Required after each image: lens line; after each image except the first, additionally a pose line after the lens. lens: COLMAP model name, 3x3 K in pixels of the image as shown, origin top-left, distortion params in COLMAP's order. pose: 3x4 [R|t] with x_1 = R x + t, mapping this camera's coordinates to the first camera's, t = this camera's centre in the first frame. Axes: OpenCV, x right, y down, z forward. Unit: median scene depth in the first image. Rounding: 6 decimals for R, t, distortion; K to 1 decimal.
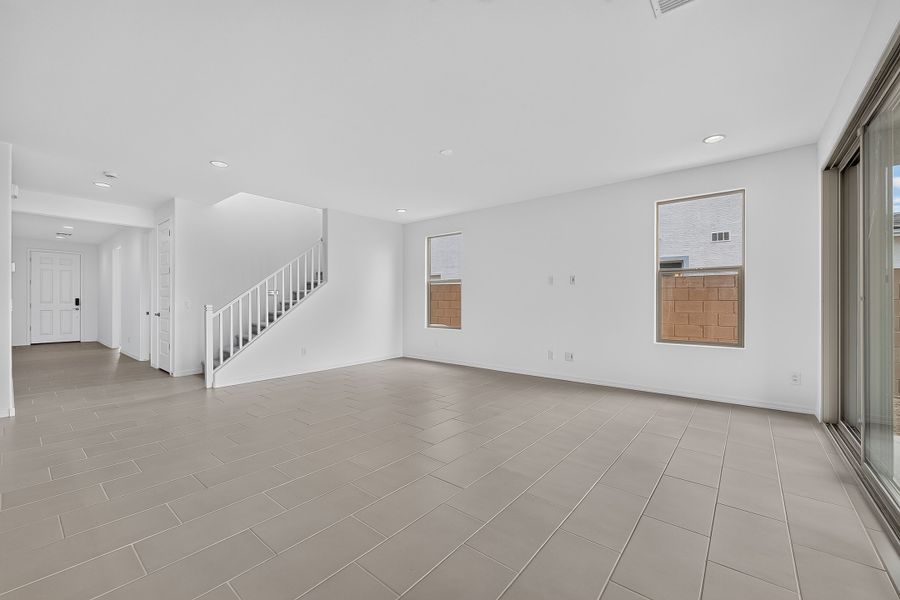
lens RADIAL K [[360.6, 0, 450.0], [0, 360.6, 300.0], [0, 0, 1]] dist [0.001145, 0.000182]
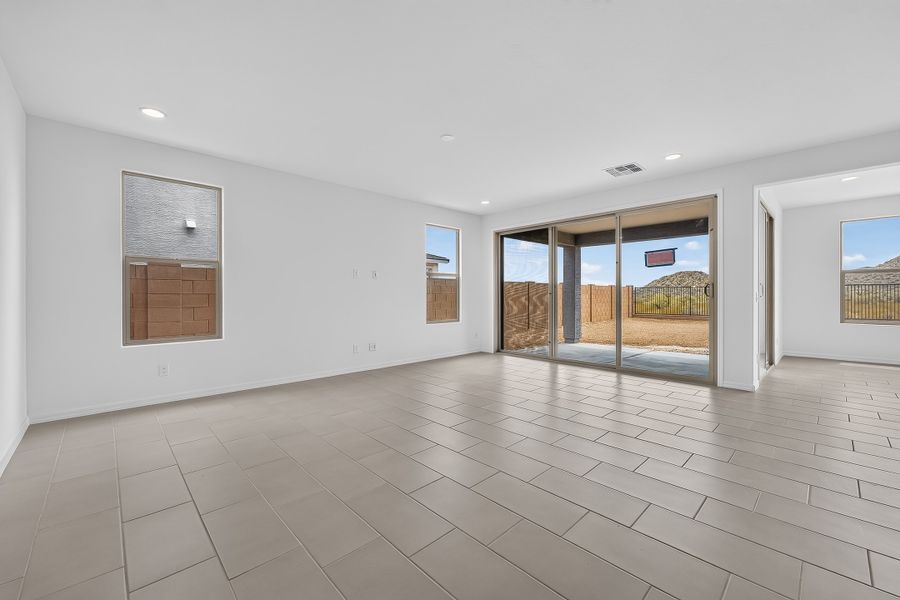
lens RADIAL K [[360.6, 0, 450.0], [0, 360.6, 300.0], [0, 0, 1]] dist [0.001145, 0.000182]
pose [[0.117442, -0.008368, 0.993044, -0.816393], [-0.005049, 0.999947, 0.009024, 0.010885], [-0.993067, -0.006073, 0.117394, 0.760290]]
